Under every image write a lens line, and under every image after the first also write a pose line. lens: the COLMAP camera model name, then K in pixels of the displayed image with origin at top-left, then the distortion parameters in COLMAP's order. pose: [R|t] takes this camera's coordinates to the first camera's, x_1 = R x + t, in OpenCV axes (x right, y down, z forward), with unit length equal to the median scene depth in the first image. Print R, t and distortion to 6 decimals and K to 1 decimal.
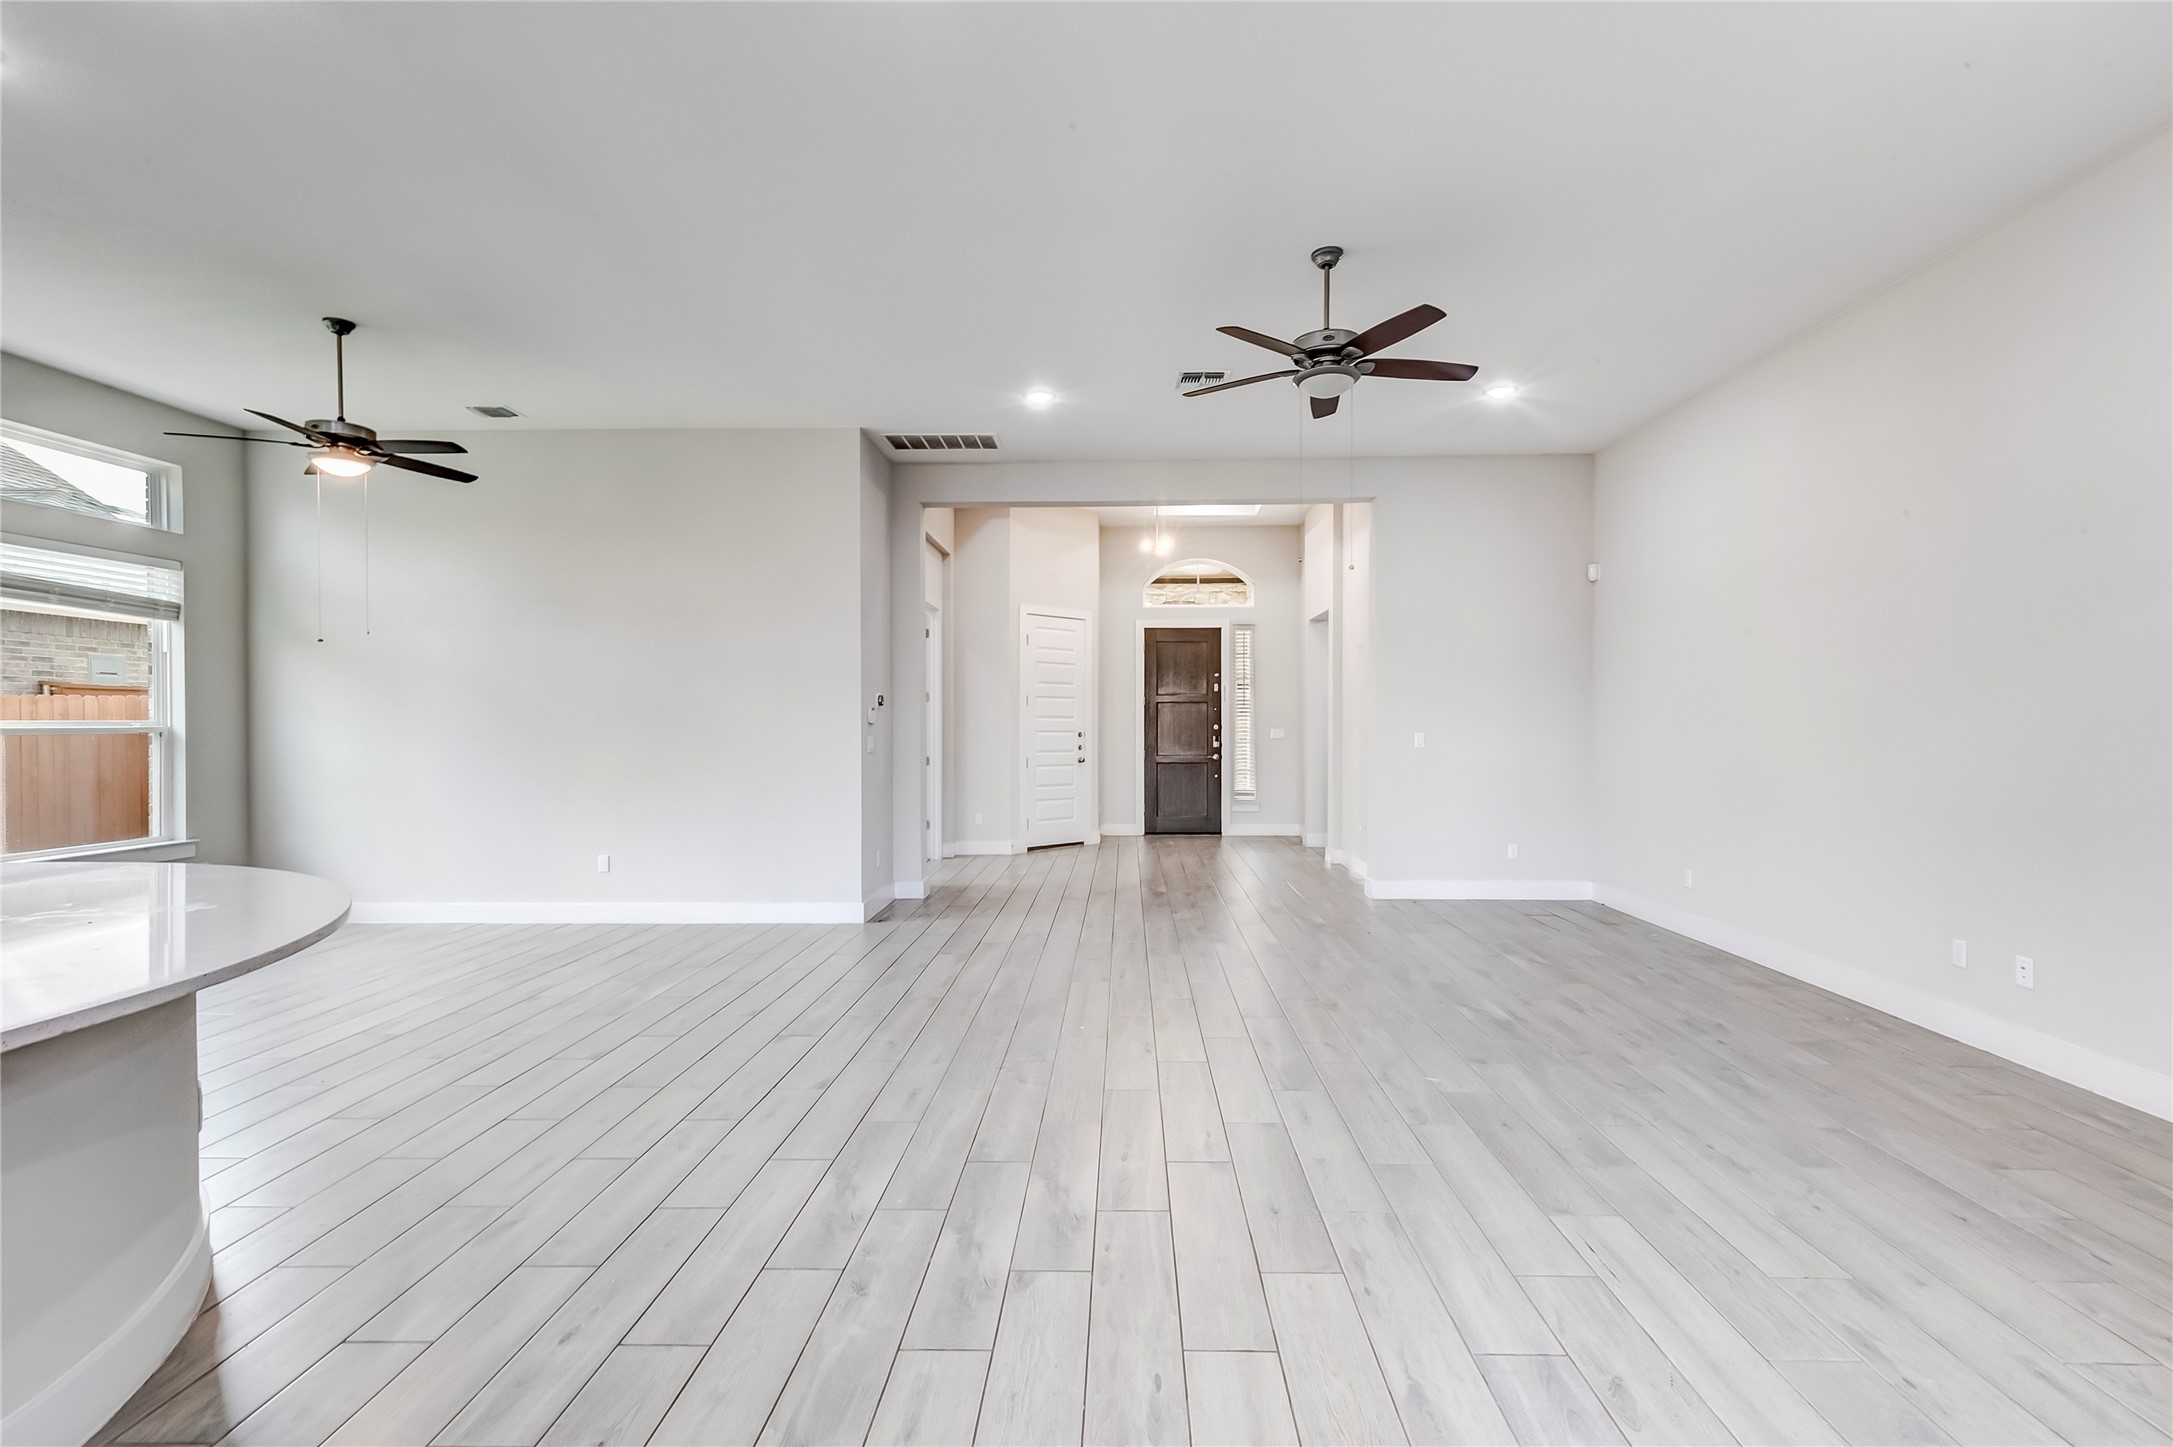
lens RADIAL K [[980.8, 0, 1100.5], [0, 980.8, 730.5], [0, 0, 1]] dist [0.002153, -0.000321]
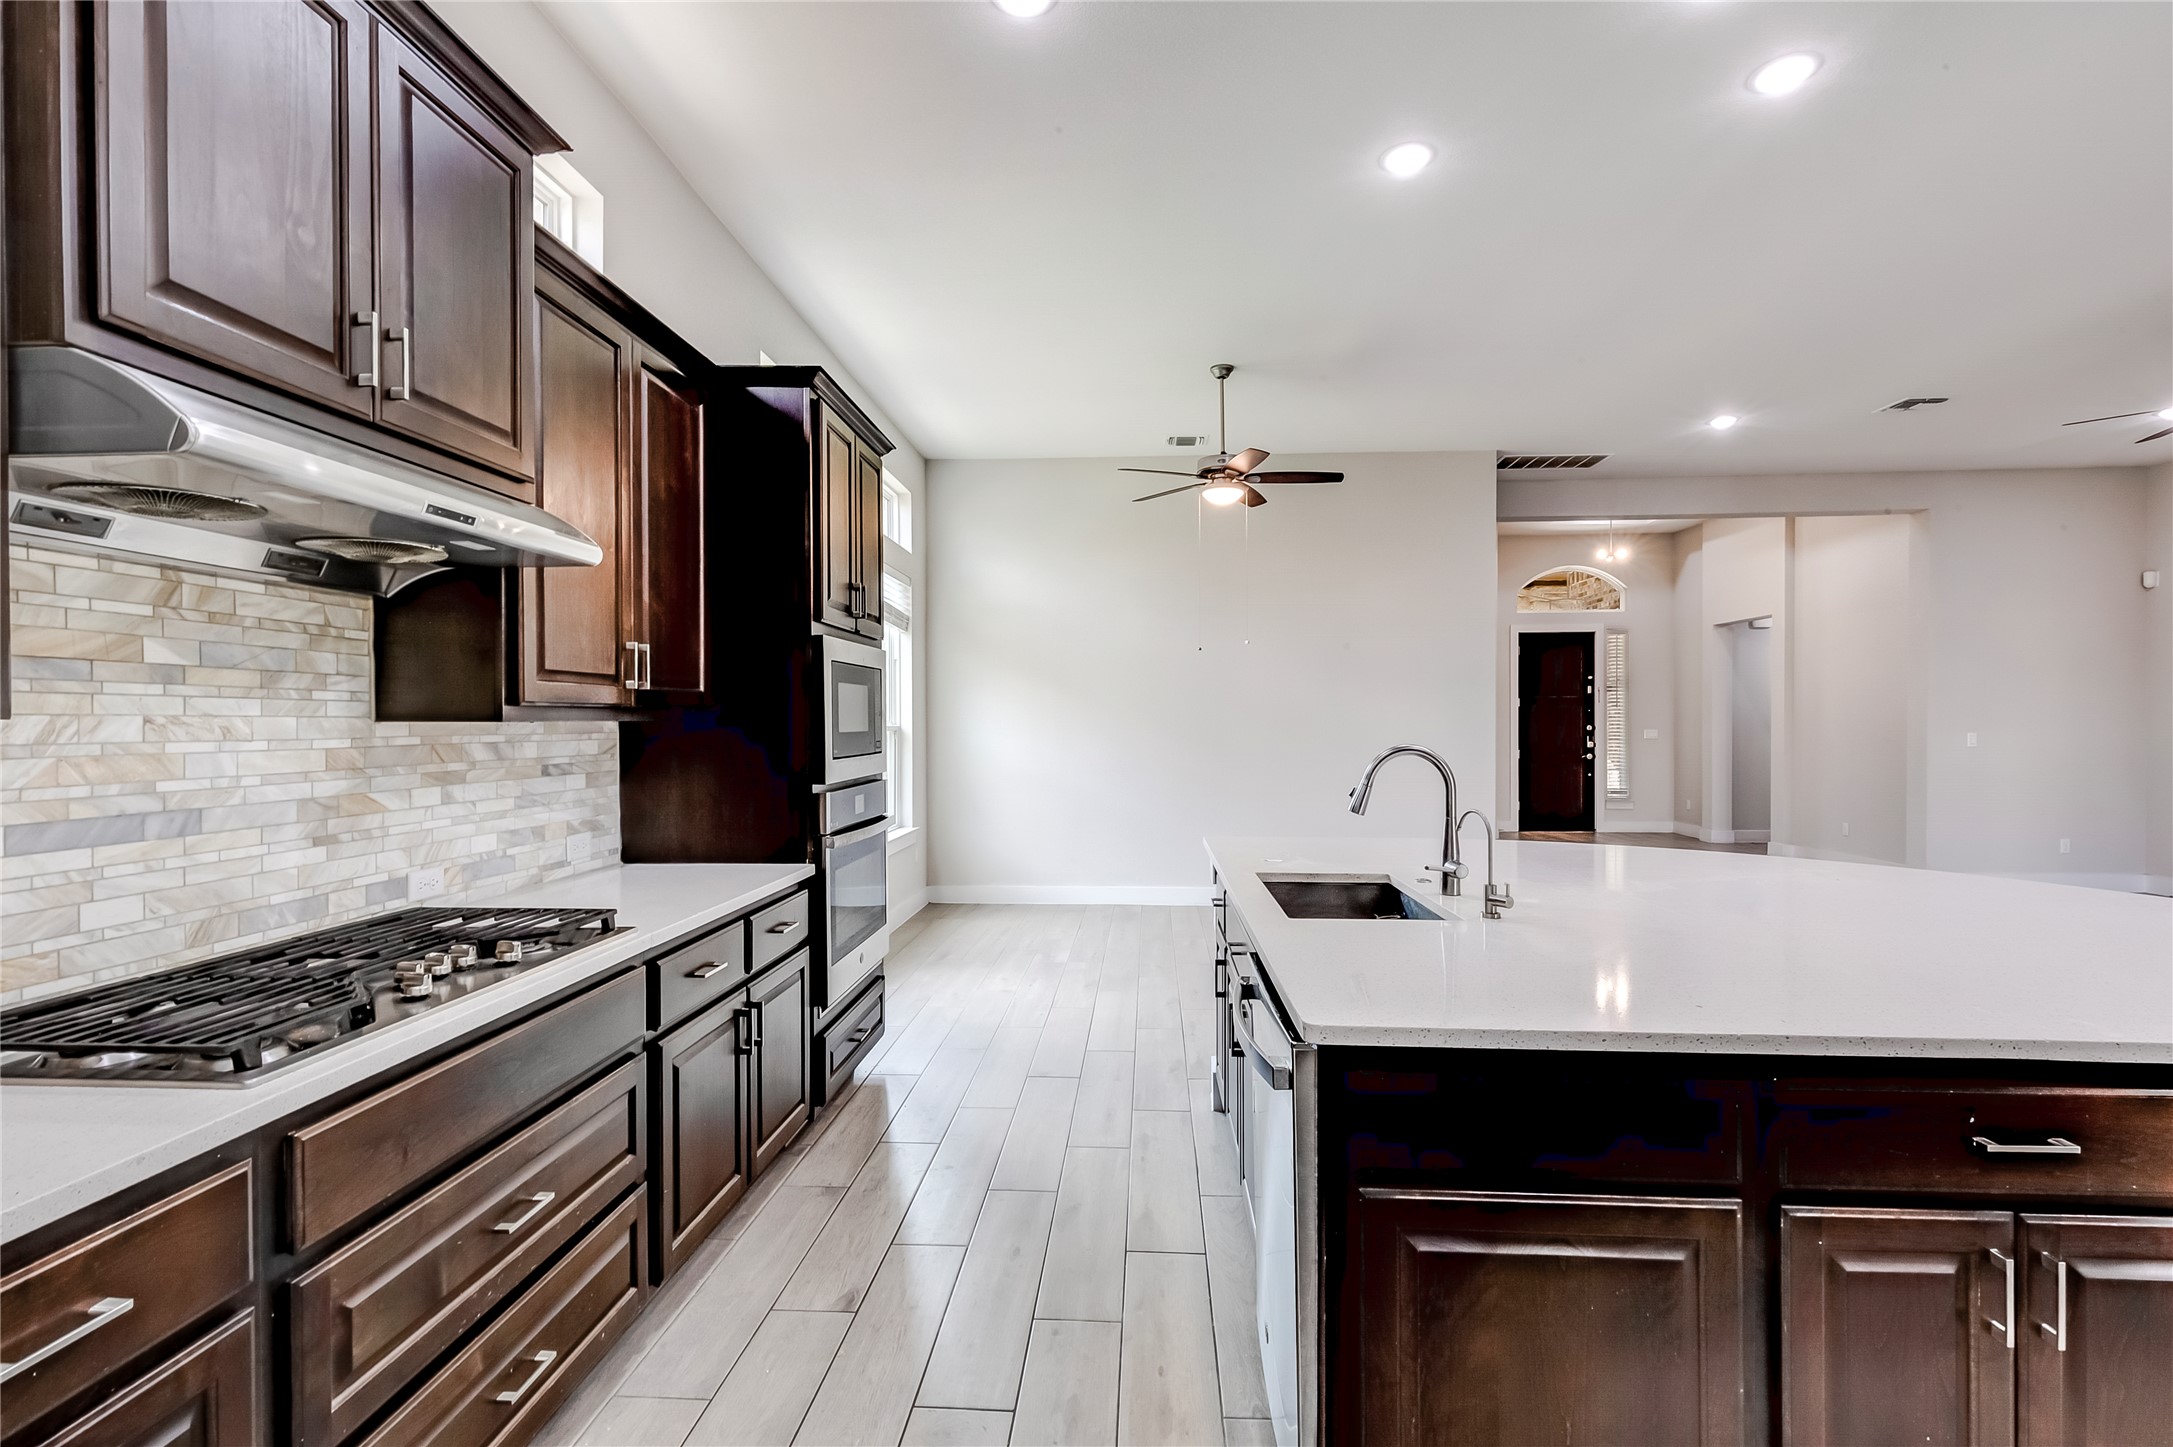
lens RADIAL K [[980.8, 0, 1086.7], [0, 980.8, 725.5], [0, 0, 1]] dist [0.002153, -0.000321]
pose [[0.999056, 0.001607, -0.043418, -1.022263], [-0.001887, 0.999978, -0.006413, 0.005134], [0.043407, 0.006489, 0.999036, -0.157447]]
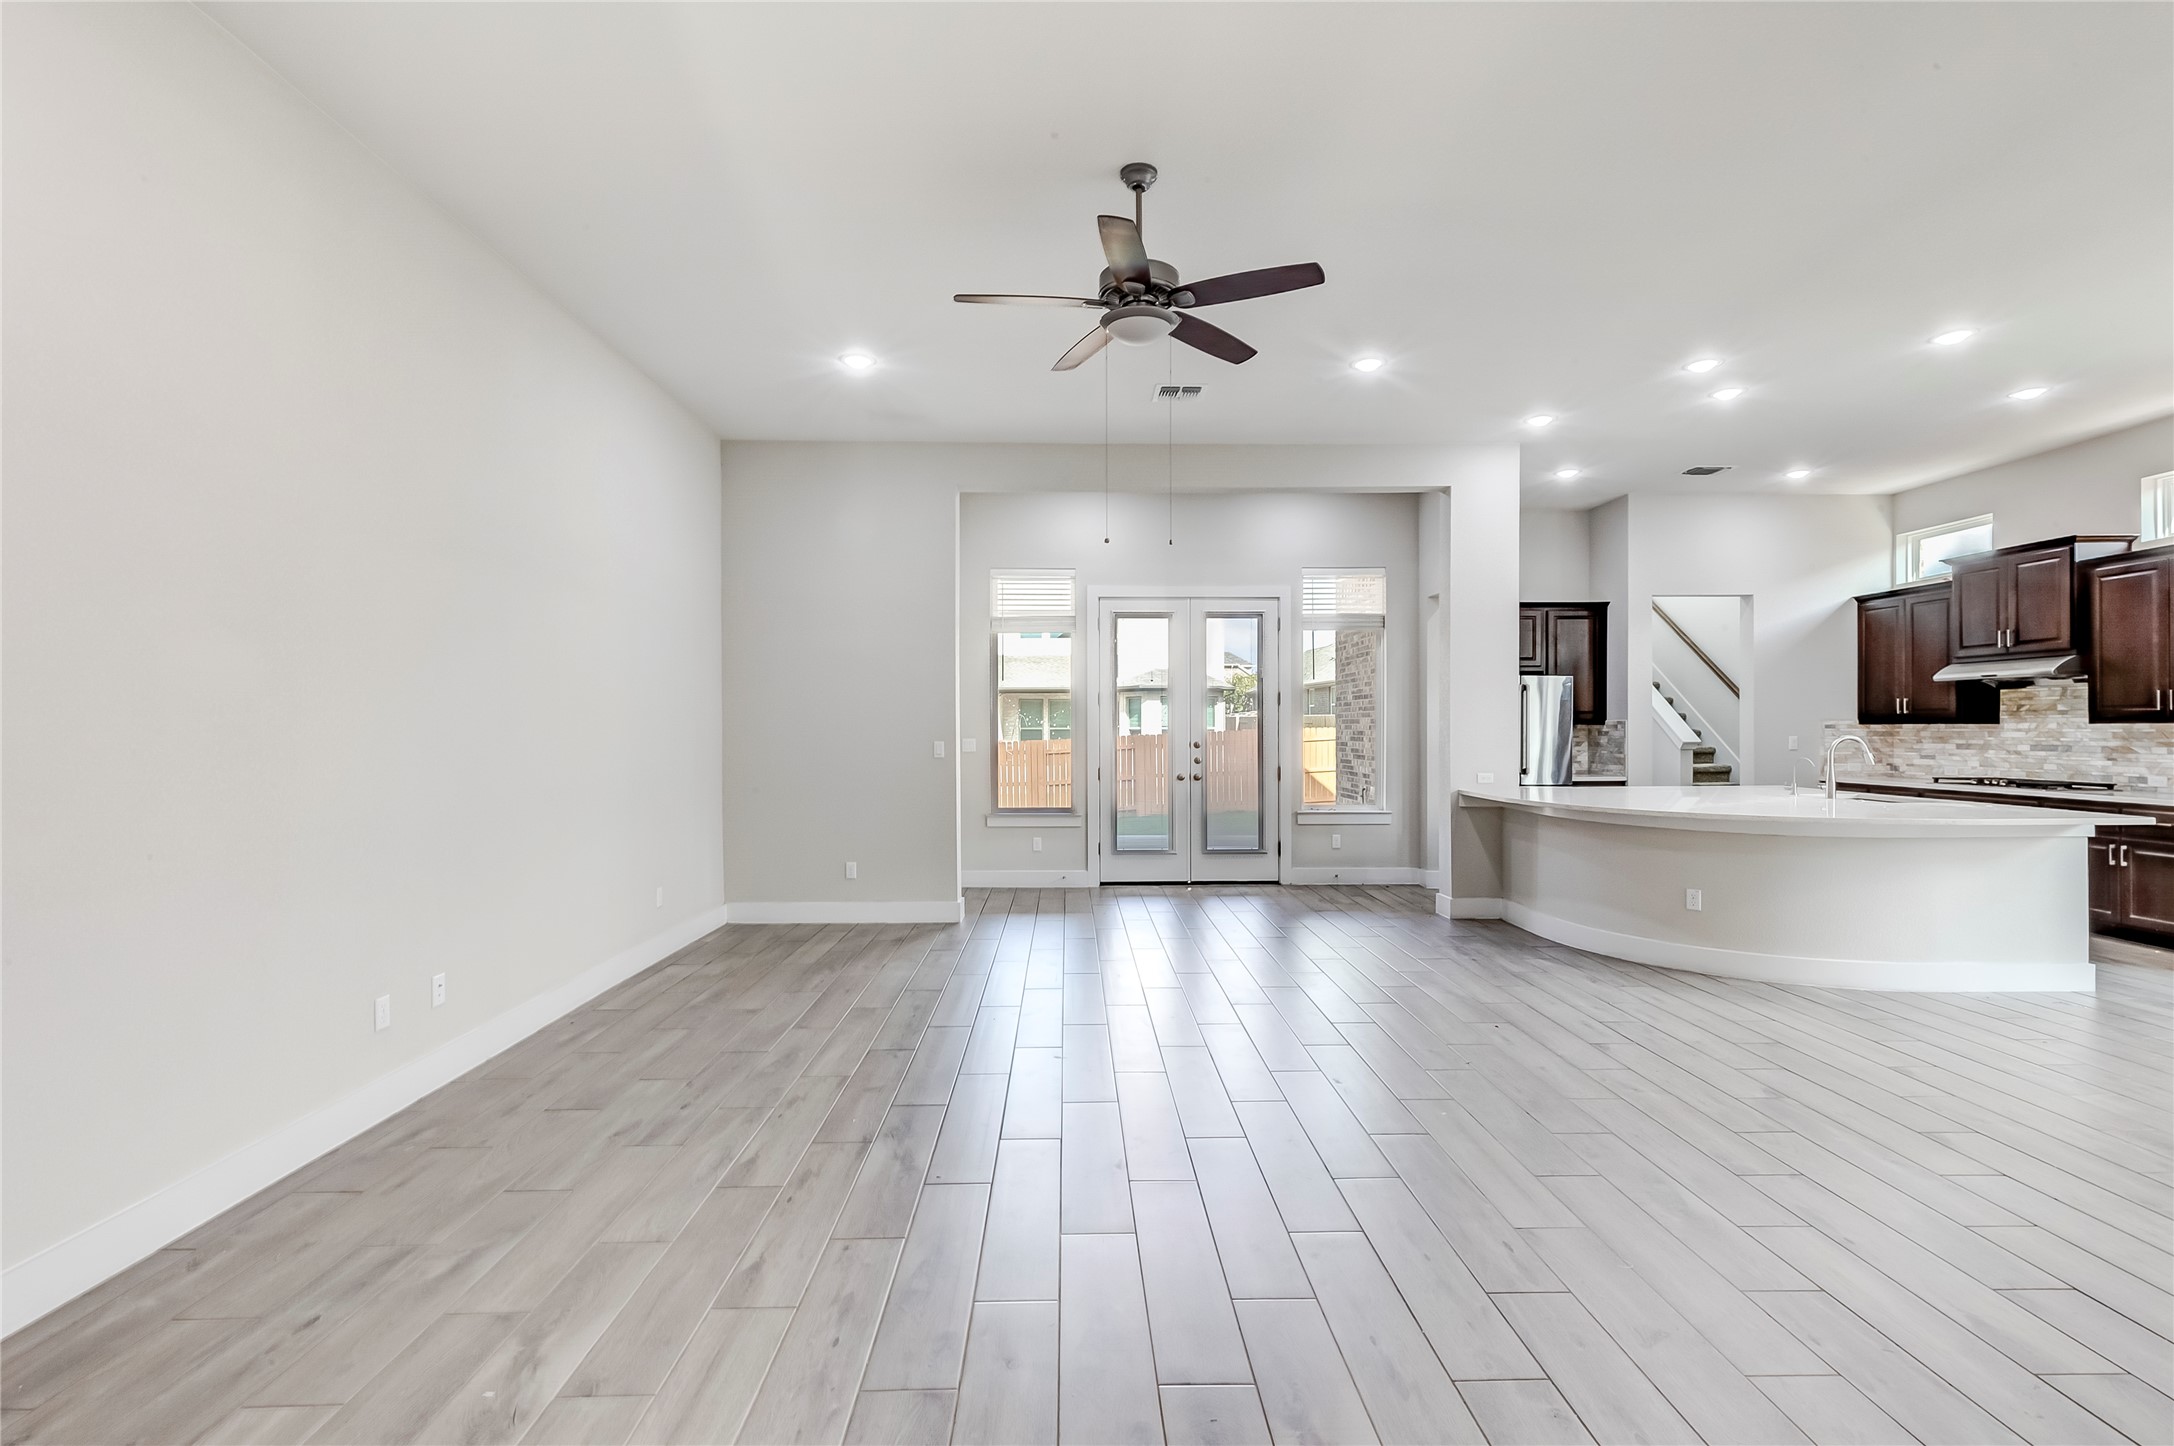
lens RADIAL K [[981.3, 0, 1085.2], [0, 981.3, 726.2], [0, 0, 1]] dist [0.002153, -0.000321]
pose [[-0.999193, 0.005566, -0.039790, 0.309845], [0.005157, 0.999933, 0.010373, -0.020132], [0.039845, 0.010160, -0.999154, 1.830030]]
